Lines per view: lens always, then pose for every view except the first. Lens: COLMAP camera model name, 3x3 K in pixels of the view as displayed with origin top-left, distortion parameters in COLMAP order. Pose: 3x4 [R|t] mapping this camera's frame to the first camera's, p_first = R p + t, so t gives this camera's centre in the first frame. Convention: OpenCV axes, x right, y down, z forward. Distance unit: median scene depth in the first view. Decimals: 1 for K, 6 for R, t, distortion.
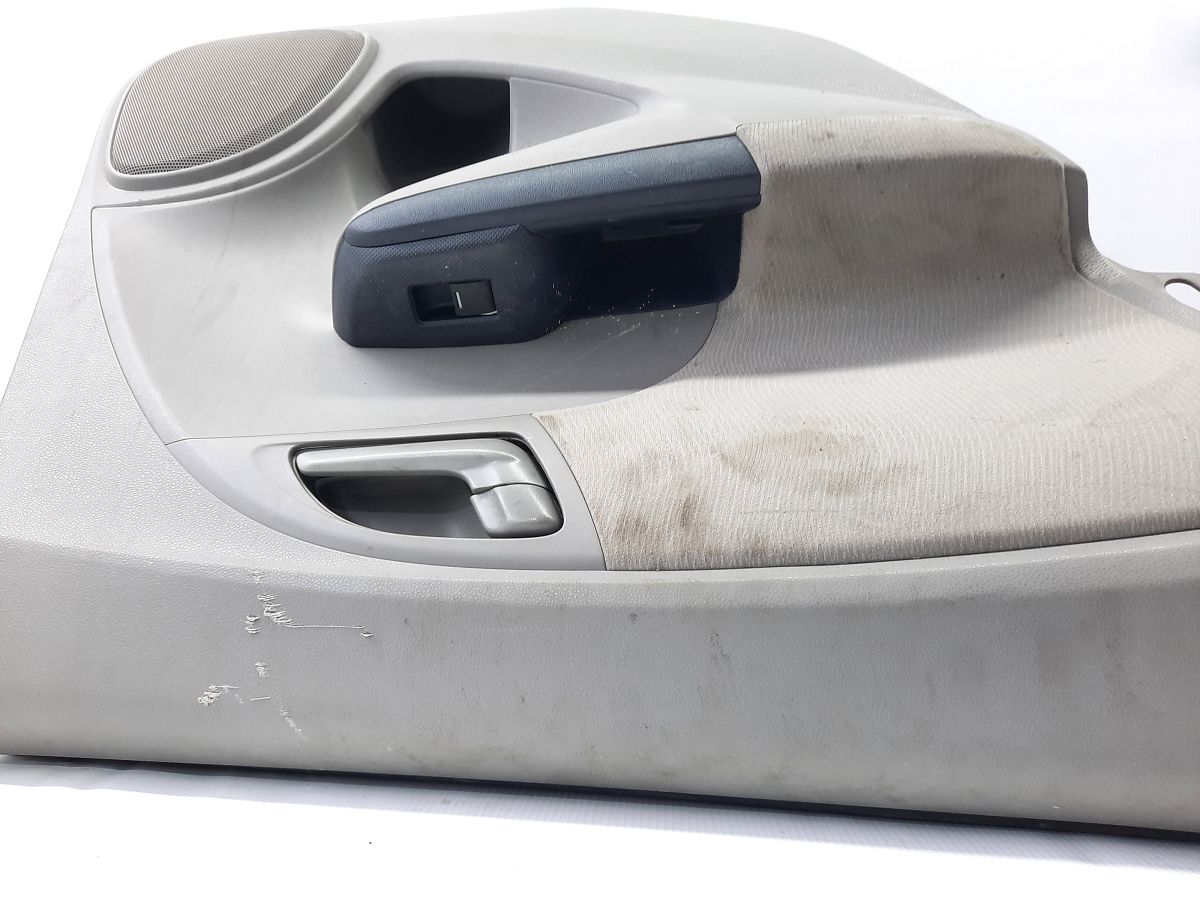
lens RADIAL K [[896.7, 0, 604.7], [0, 896.7, 456.6], [0, 0, 1]] dist [0.025622, -0.032918]
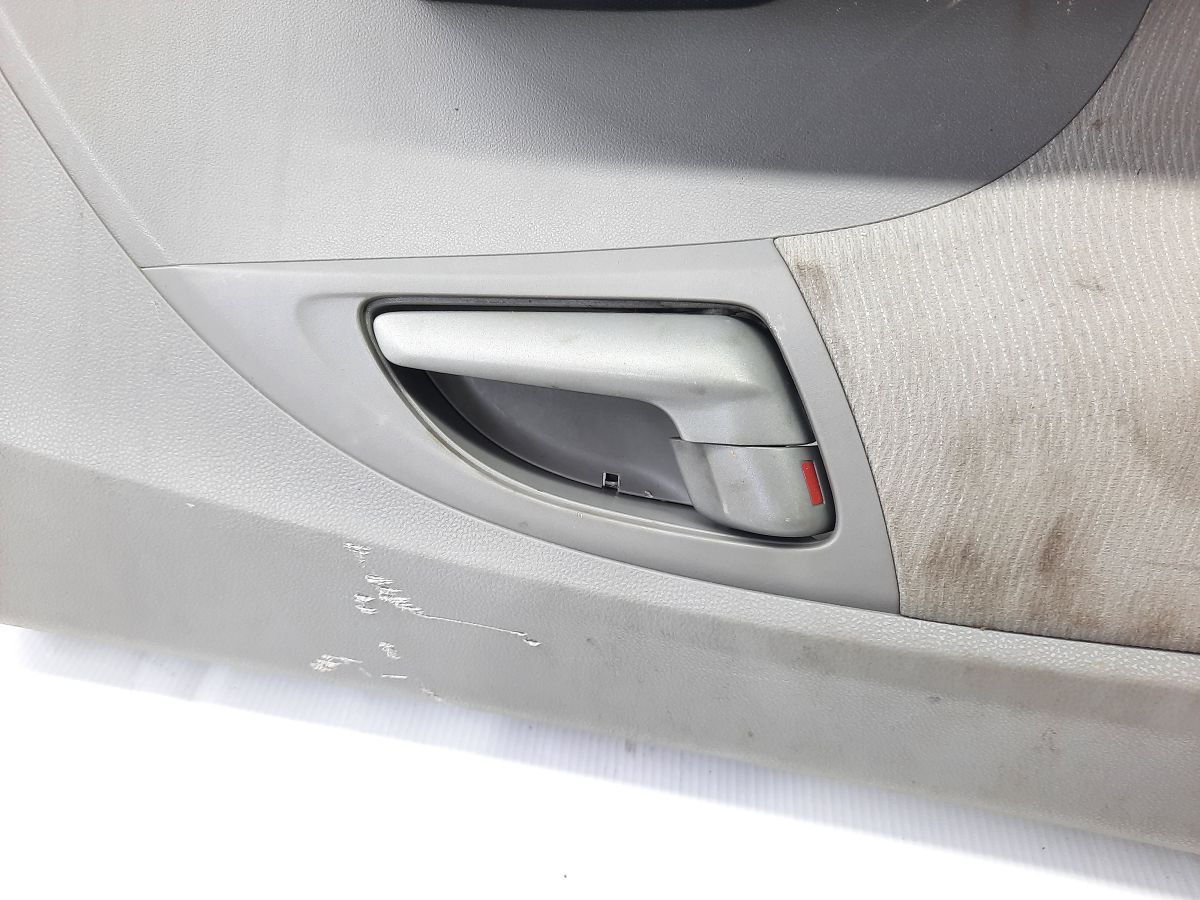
lens RADIAL K [[896.7, 0, 597.7], [0, 896.7, 447.8], [0, 0, 1]] dist [0.025622, -0.032918]
pose [[0.998929, 0.044435, -0.012916, -0.206452], [-0.022346, 0.707629, 0.706230, -0.399476], [0.040521, -0.705185, 0.707864, 0.596888]]
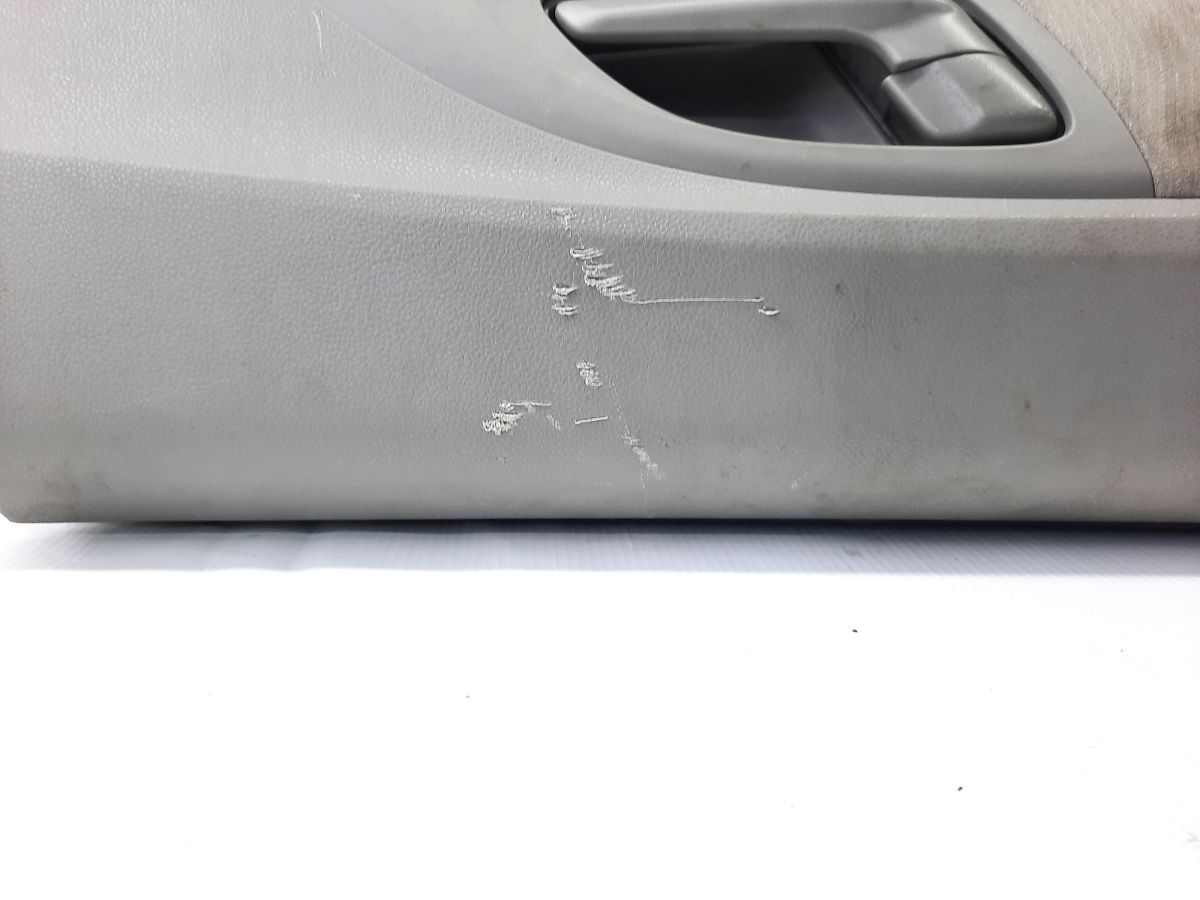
lens RADIAL K [[896.7, 0, 581.8], [0, 896.7, 478.3], [0, 0, 1]] dist [0.025622, -0.032918]
pose [[0.987729, -0.051860, 0.147314, -0.473428], [-0.001564, 0.939925, 0.341378, 0.094993], [-0.156168, -0.337419, 0.928310, 0.410153]]
